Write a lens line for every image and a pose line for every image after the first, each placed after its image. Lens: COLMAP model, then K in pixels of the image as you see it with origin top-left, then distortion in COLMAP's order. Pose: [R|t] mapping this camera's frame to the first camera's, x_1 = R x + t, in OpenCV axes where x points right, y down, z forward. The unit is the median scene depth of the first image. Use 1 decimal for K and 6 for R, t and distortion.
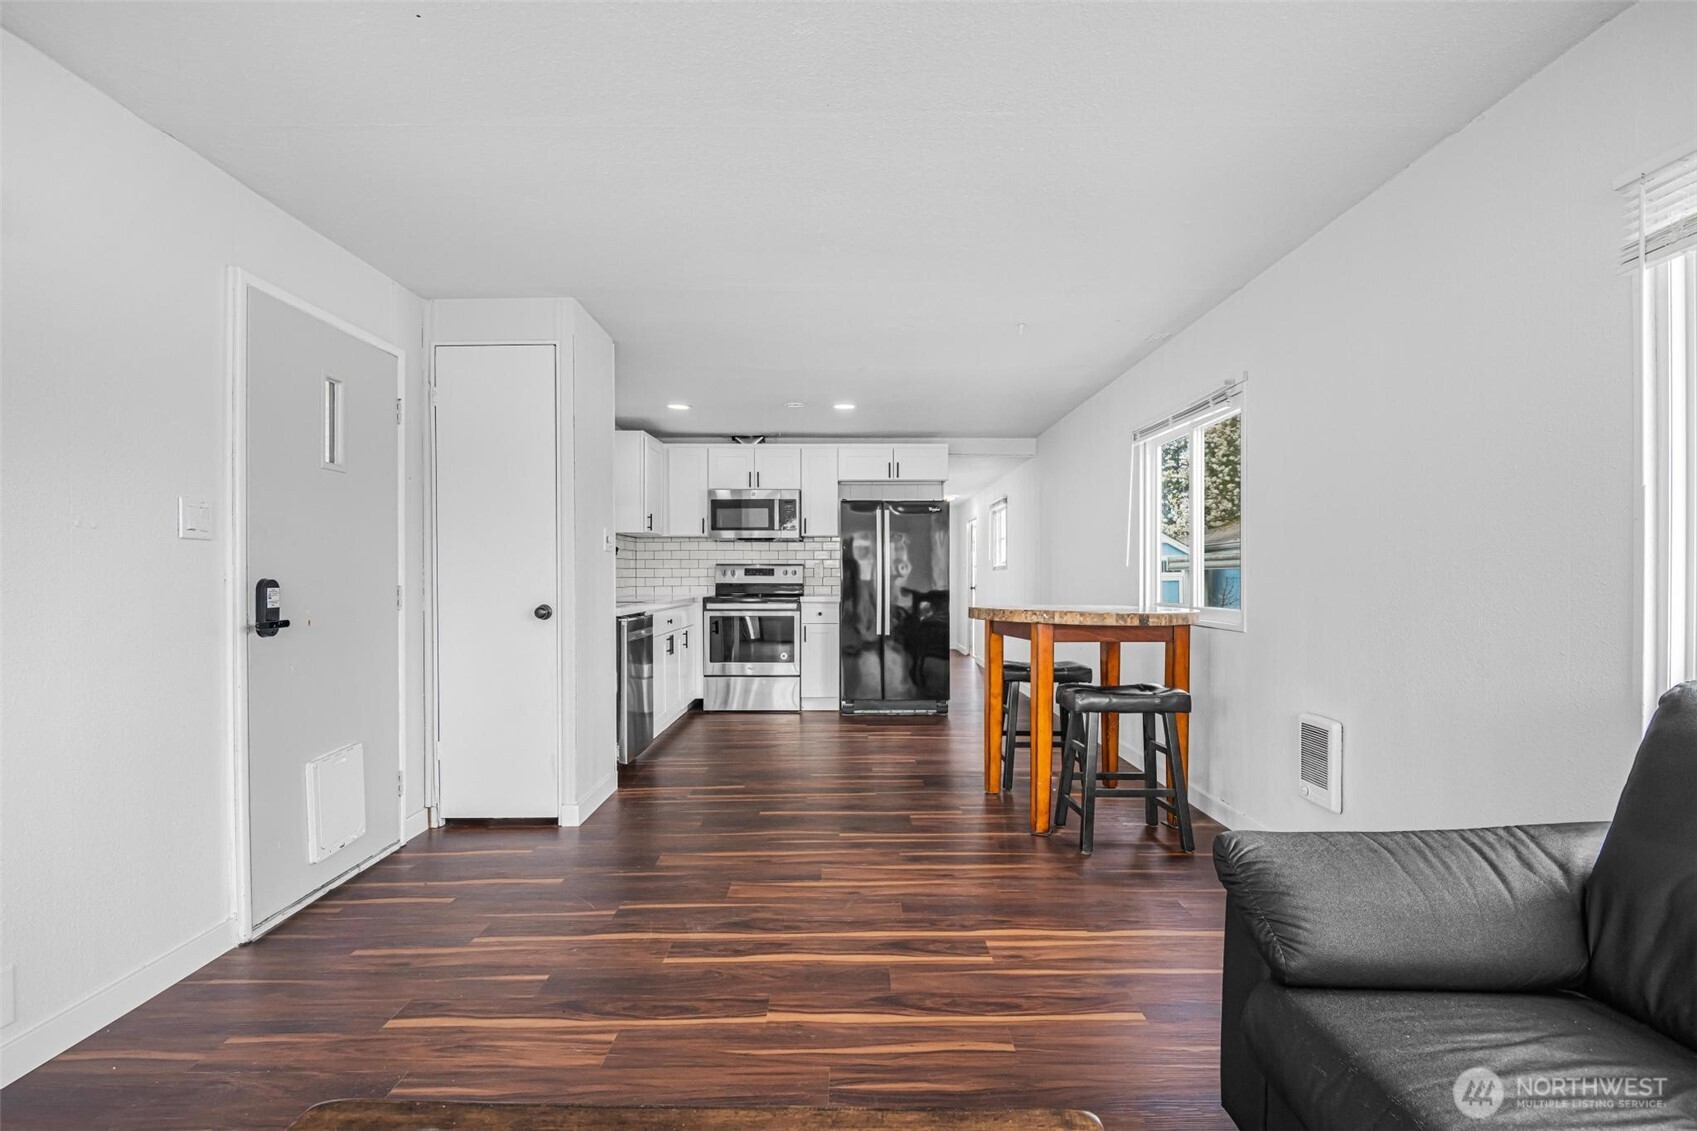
lens RADIAL K [[830.7, 0, 855.4], [0, 830.7, 574.8], [0, 0, 1]] dist [-0.001716, -0.023871]
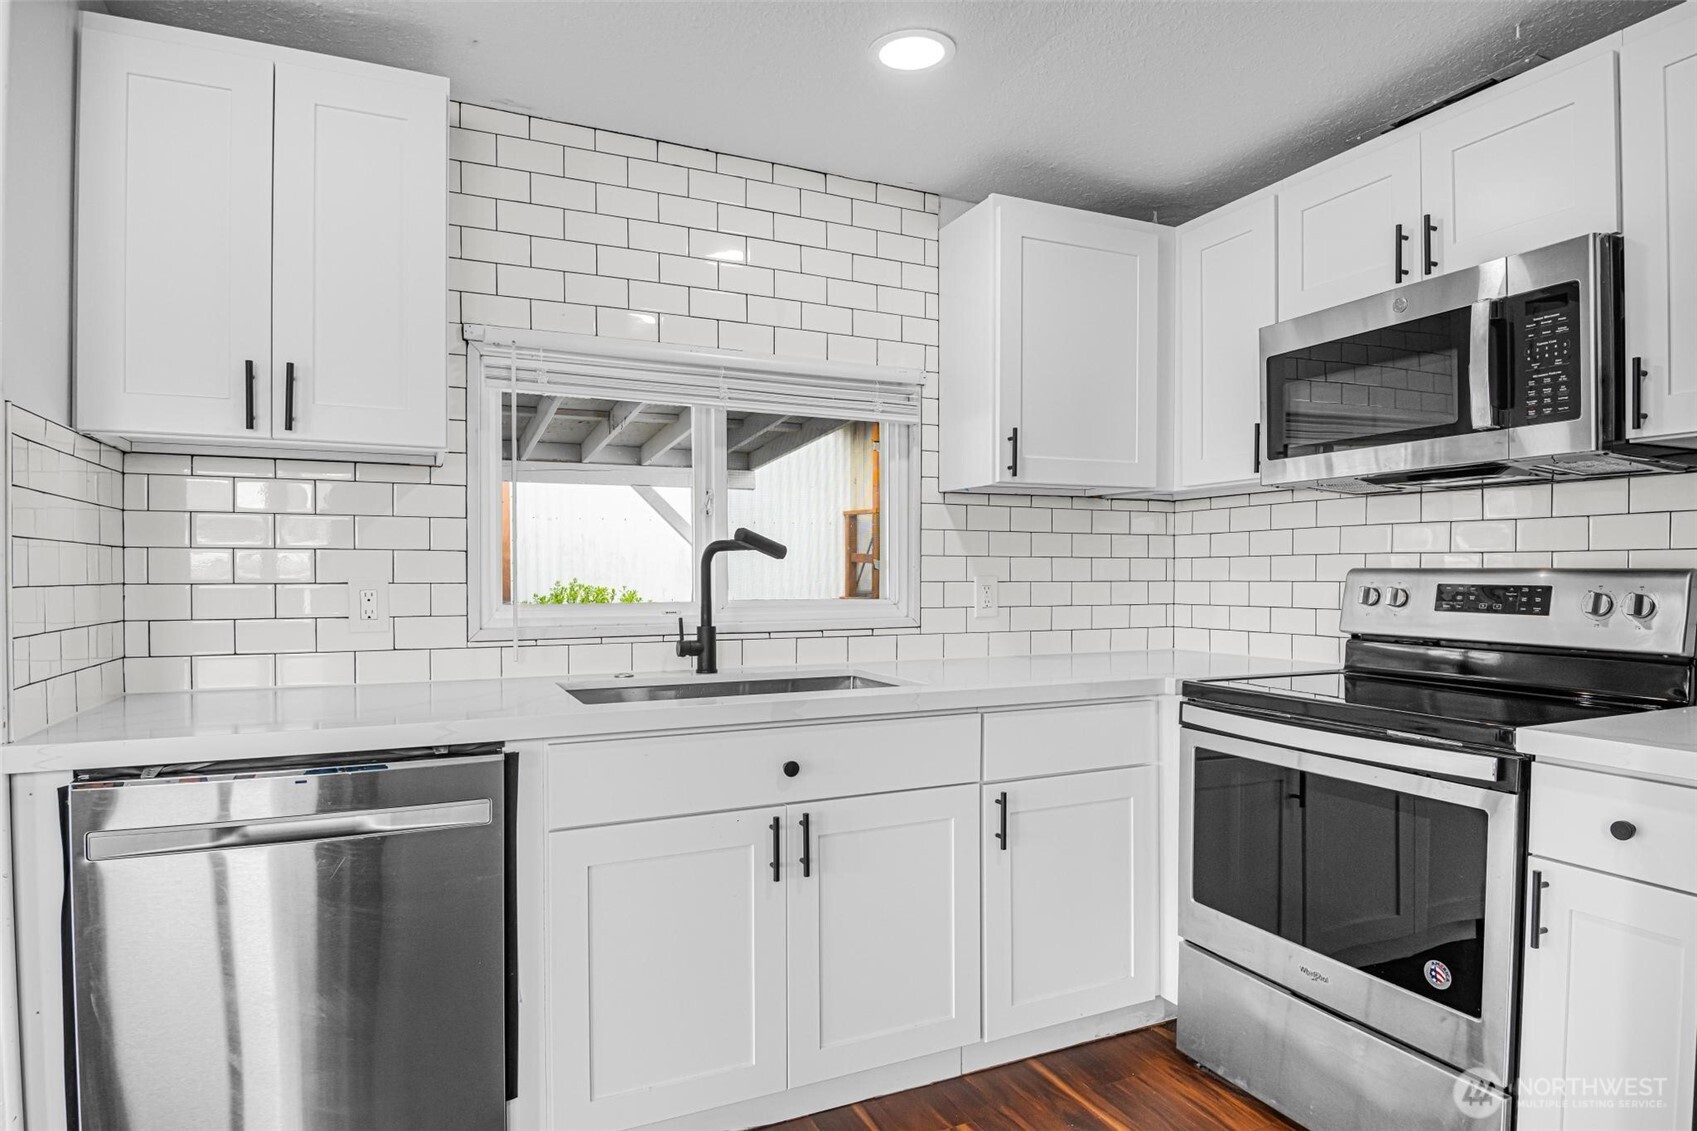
lens RADIAL K [[929.5, 0, 856.7], [0, 929.5, 575.5], [0, 0, 1]] dist [0.001191, -0.019906]
pose [[0.406728, 0.003906, -0.913541, 0.076331], [-0.001080, 0.999992, 0.003795, -0.012091], [0.913549, -0.000557, 0.406729, 0.715290]]
